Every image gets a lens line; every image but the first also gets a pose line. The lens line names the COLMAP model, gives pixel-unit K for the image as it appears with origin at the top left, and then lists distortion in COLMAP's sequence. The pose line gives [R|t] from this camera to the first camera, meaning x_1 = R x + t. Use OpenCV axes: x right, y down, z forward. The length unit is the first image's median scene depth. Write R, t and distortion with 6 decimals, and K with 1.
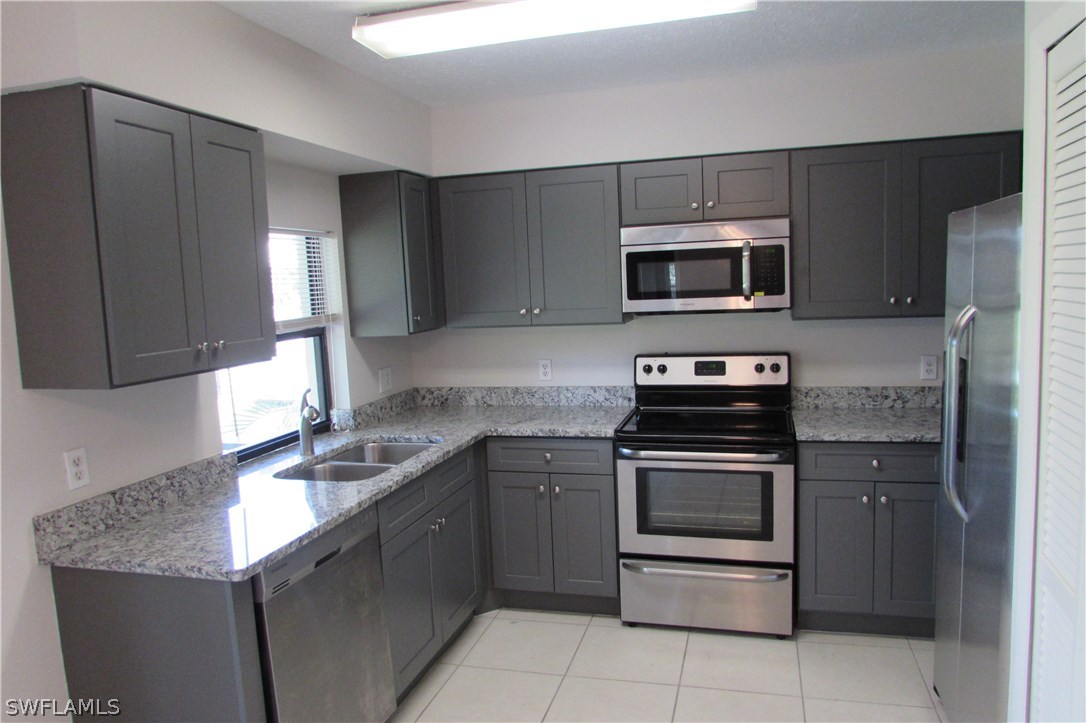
lens RADIAL K [[762.7, 0, 544.9], [0, 762.7, 365.7], [0, 0, 1]] dist [-0.034106, 0.005380]
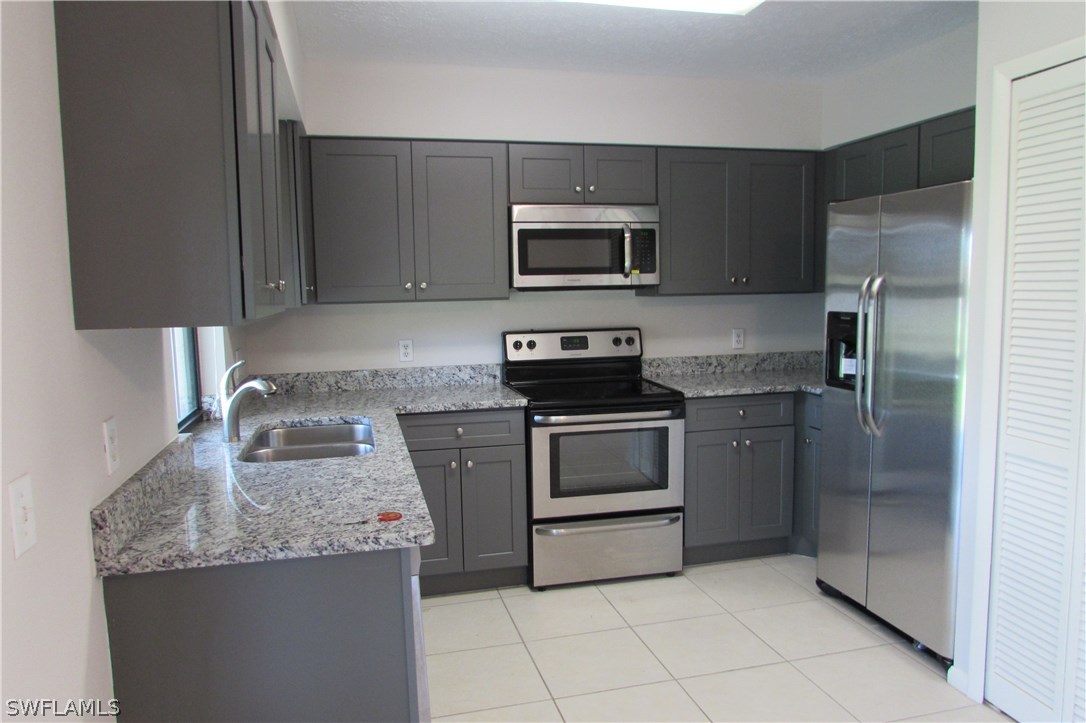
lens RADIAL K [[762.7, 0, 544.9], [0, 762.7, 365.4], [0, 0, 1]] dist [-0.034106, 0.005380]
pose [[0.868498, -0.025694, 0.495026, -0.390178], [0.037225, 0.999216, -0.013445, 0.052959], [-0.494293, 0.030104, 0.868774, 0.095127]]
